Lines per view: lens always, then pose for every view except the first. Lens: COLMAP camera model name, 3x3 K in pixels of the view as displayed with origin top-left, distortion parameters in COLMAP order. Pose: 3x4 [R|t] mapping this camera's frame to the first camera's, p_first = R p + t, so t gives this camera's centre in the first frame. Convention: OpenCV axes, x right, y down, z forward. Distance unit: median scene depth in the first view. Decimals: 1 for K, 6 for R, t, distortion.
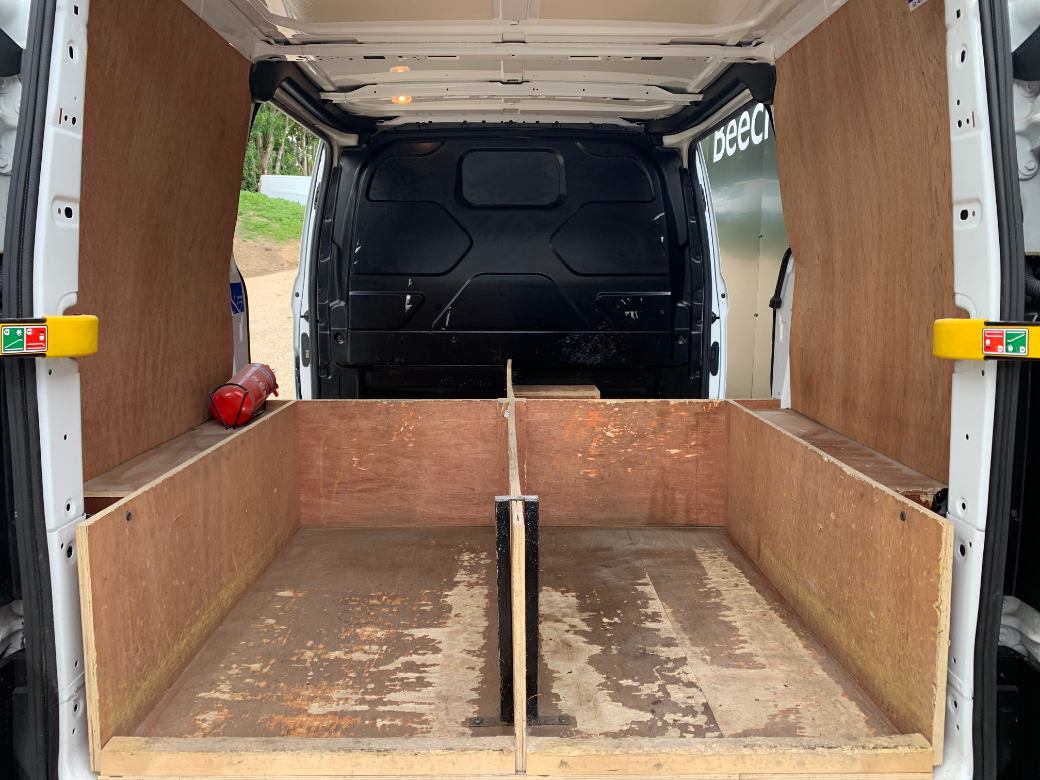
lens RADIAL K [[794.2, 0, 520.9], [0, 794.2, 364.6], [0, 0, 1]] dist [0.034739, -0.043909]
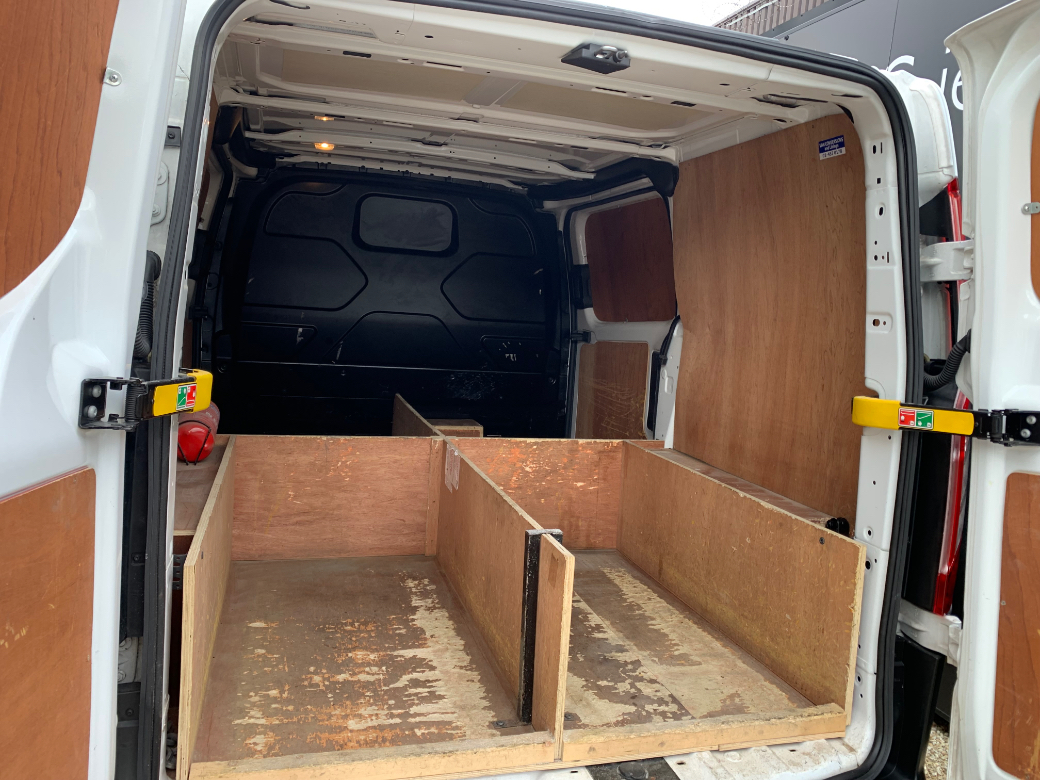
lens RADIAL K [[789.0, 0, 519.5], [0, 789.0, 367.5], [0, 0, 1]] dist [0.056331, -0.101717]
pose [[0.960930, 0.039447, 0.273965, -0.308000], [-0.033008, 0.999061, -0.028075, -0.036912], [-0.274815, 0.017935, 0.961330, -0.116579]]
